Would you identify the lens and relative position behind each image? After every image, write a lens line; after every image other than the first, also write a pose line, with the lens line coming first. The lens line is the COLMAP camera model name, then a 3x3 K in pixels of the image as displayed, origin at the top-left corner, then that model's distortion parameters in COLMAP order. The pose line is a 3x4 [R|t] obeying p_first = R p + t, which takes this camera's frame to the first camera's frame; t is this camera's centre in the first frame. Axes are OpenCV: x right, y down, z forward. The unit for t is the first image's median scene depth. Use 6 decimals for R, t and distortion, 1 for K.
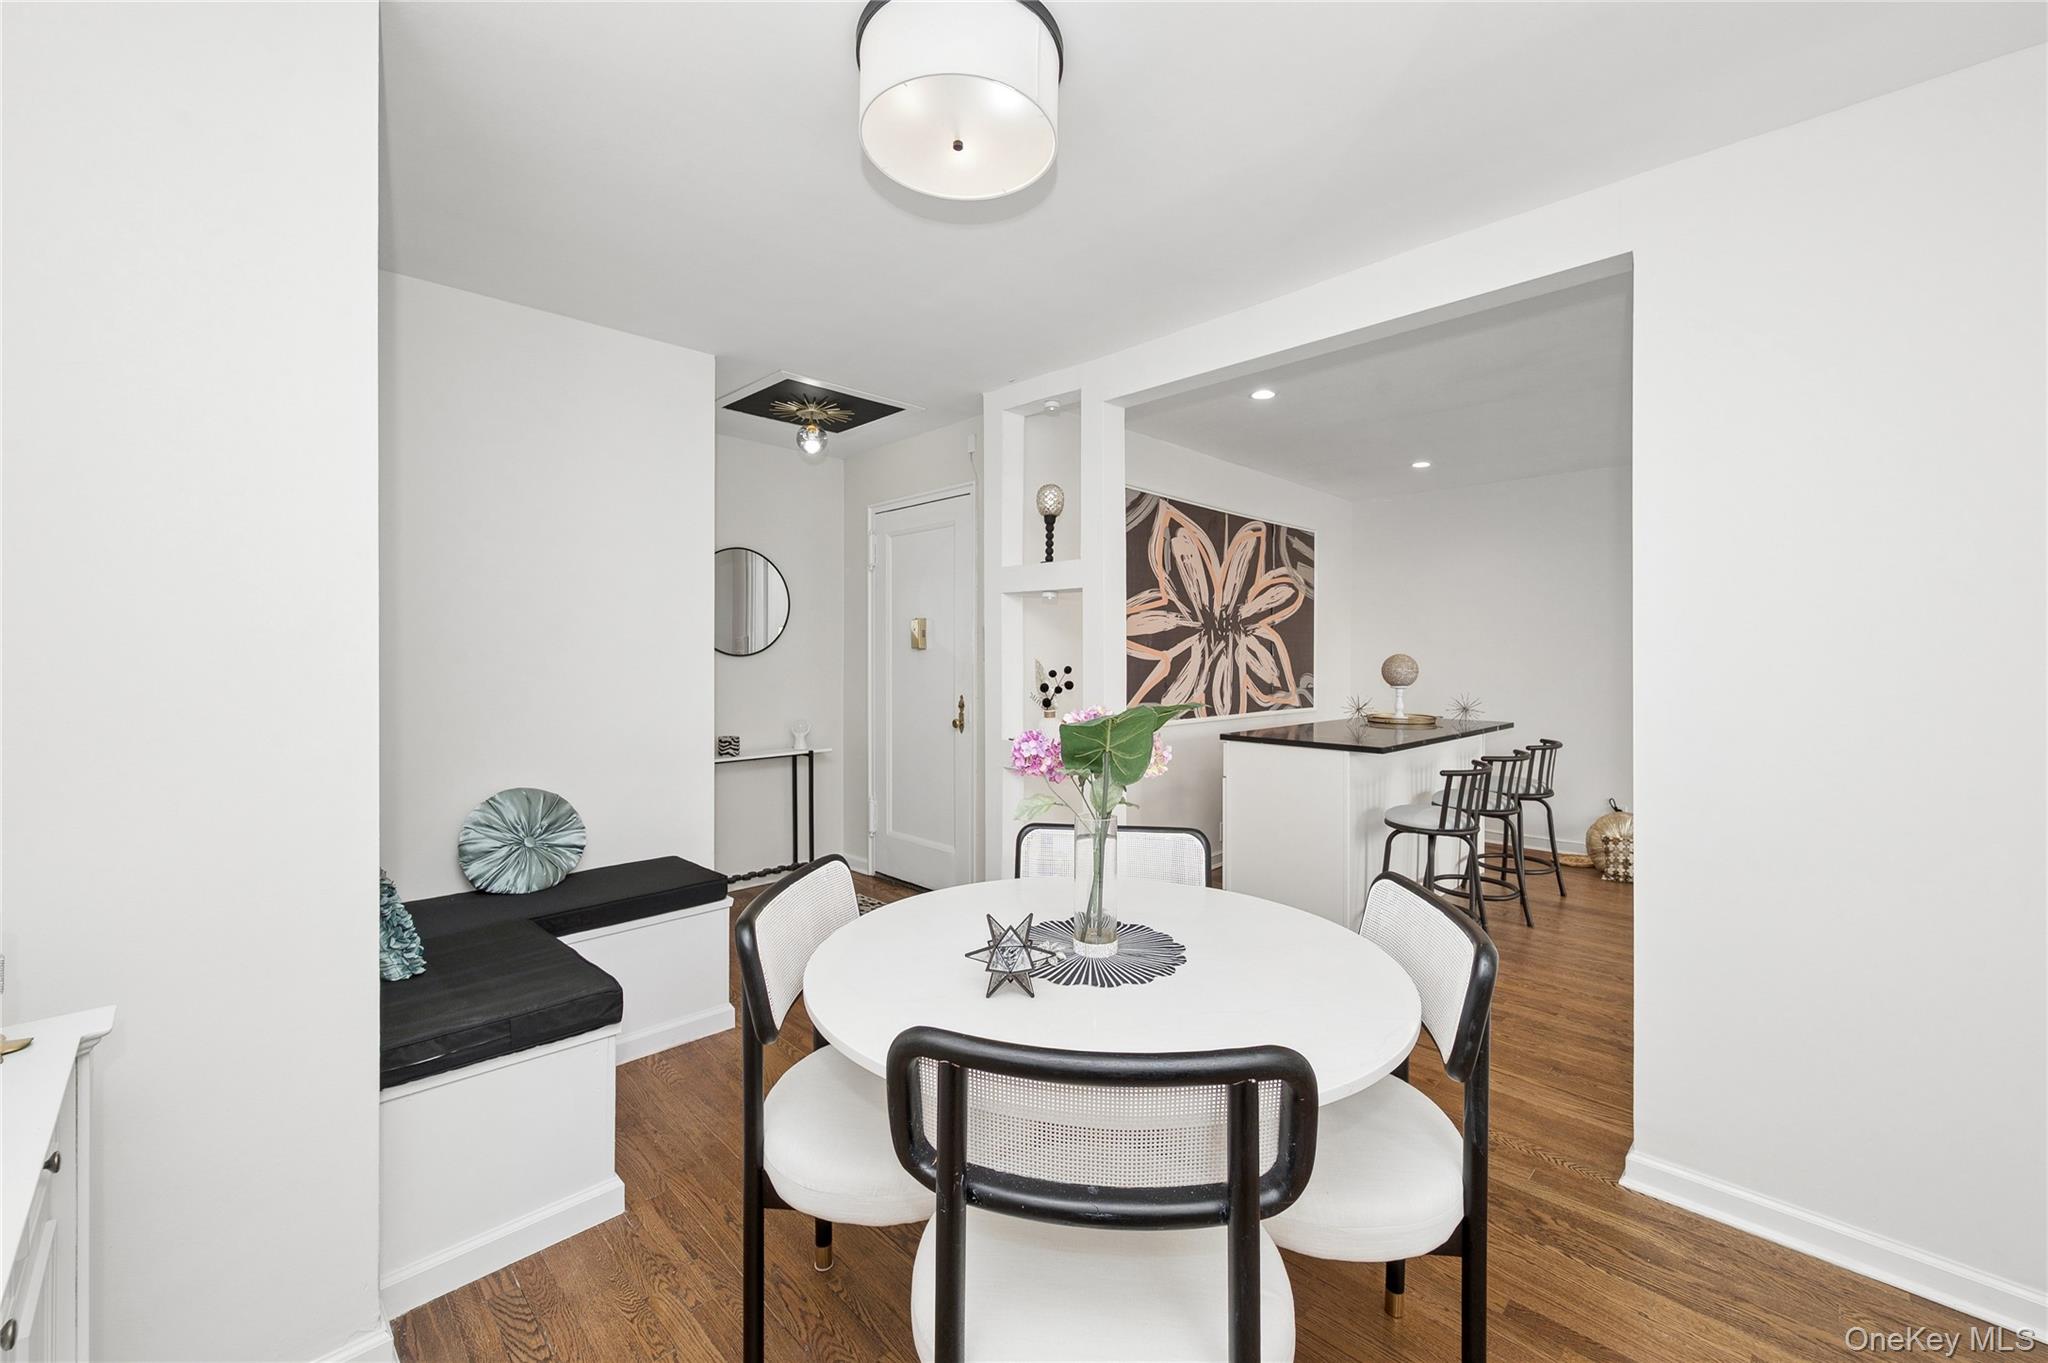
lens RADIAL K [[817.5, 0, 1030.8], [0, 817.5, 655.5], [0, 0, 1]] dist [-0.000761, 0.000122]
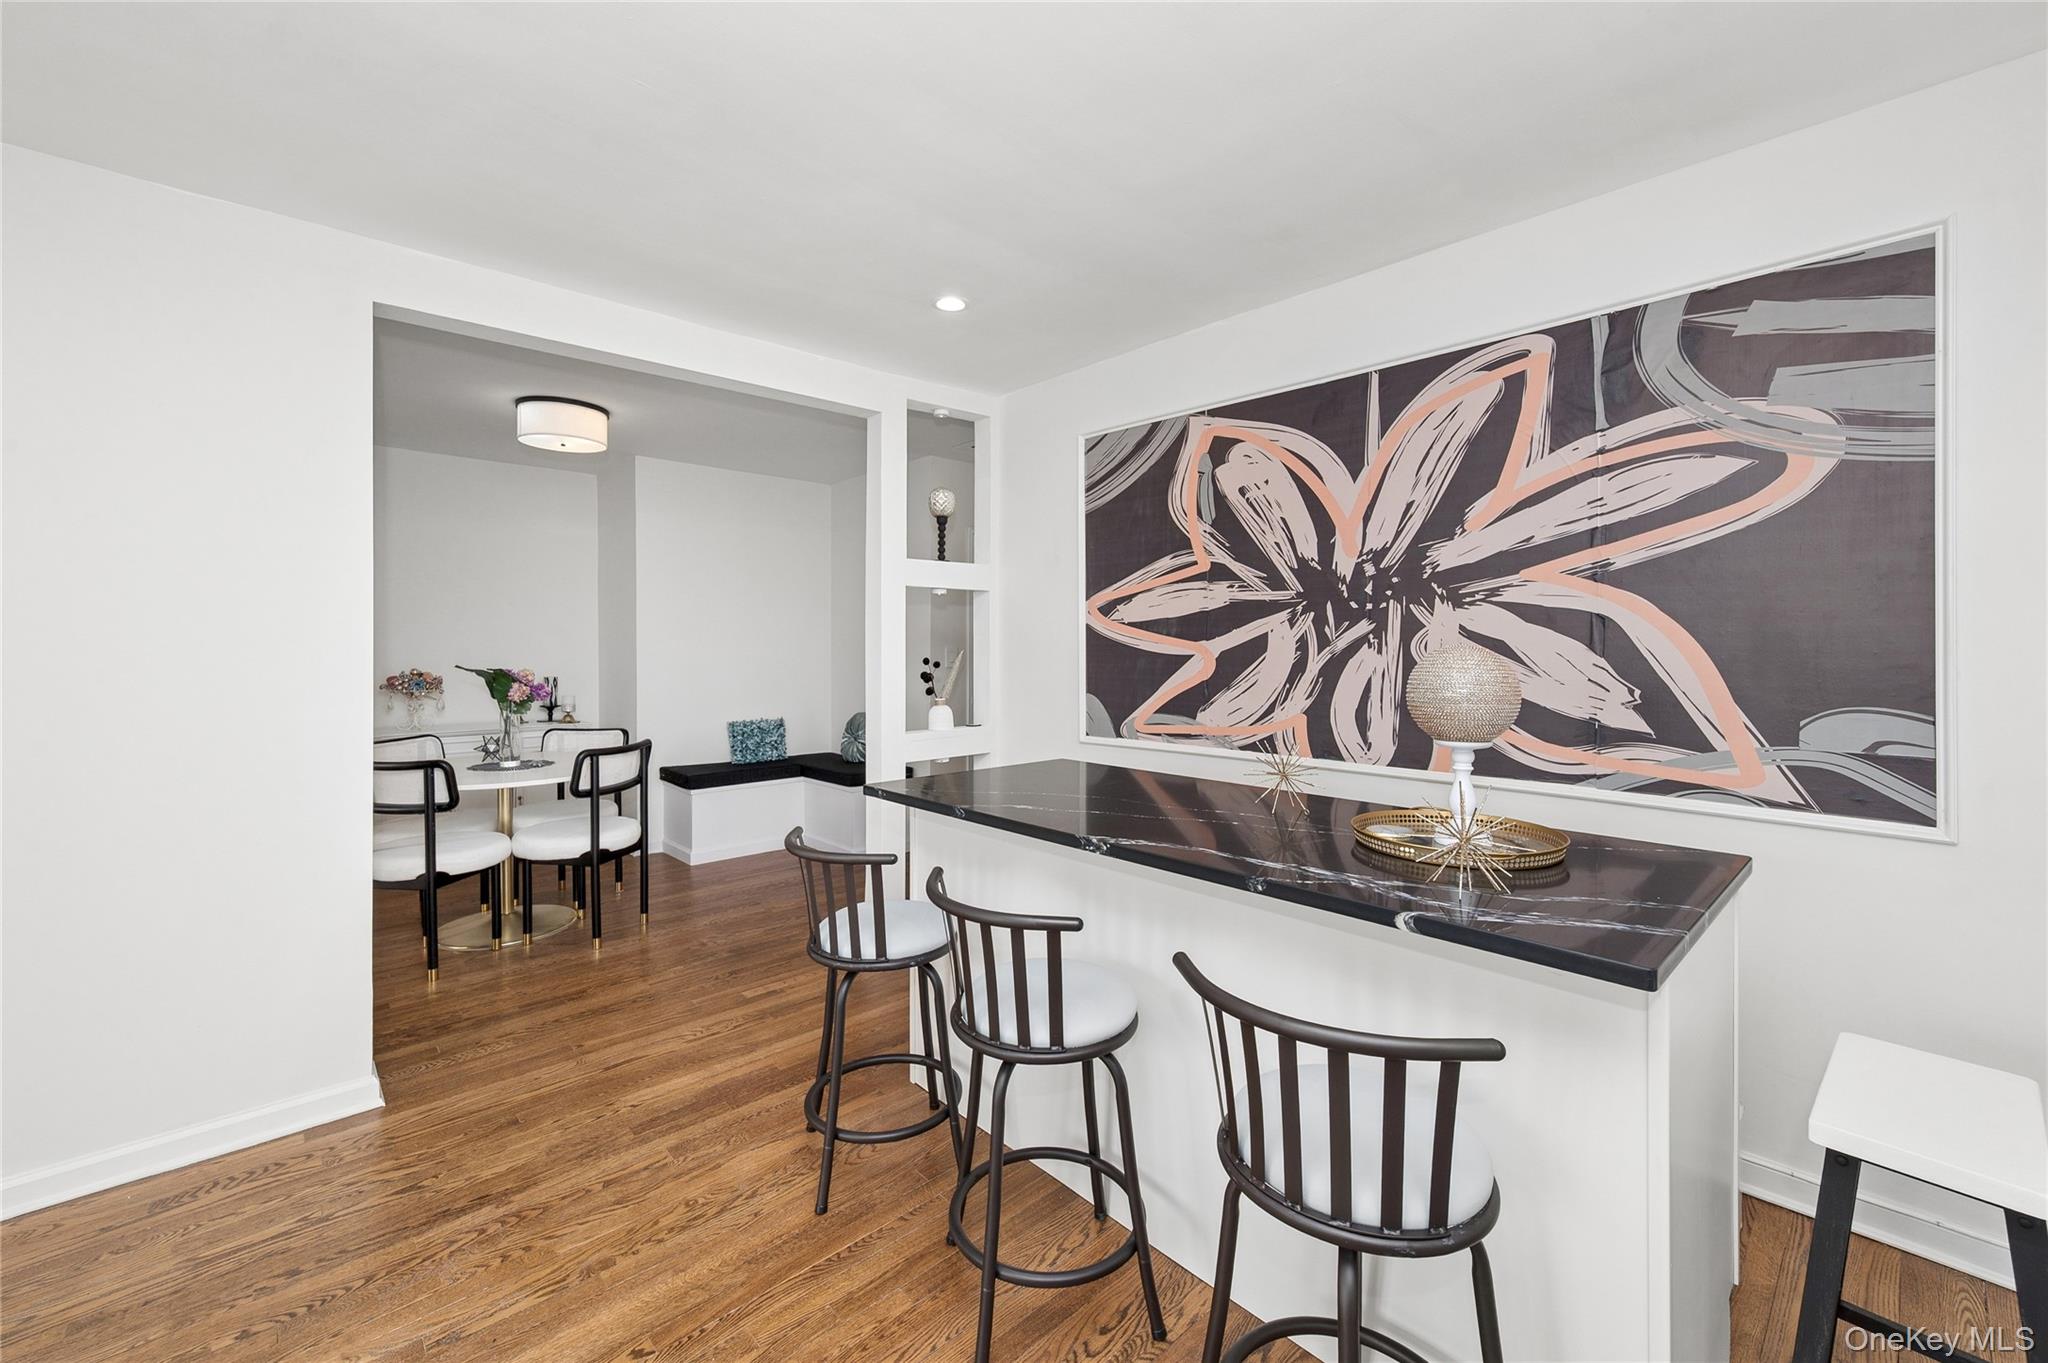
lens RADIAL K [[817.5, 0, 1030.8], [0, 817.5, 655.5], [0, 0, 1]] dist [-0.000761, 0.000122]
pose [[-0.028216, 0.008885, -0.999562, 0.771336], [-0.002769, 0.999956, 0.008967, 0.000388], [0.999598, 0.003021, -0.028190, 0.812529]]
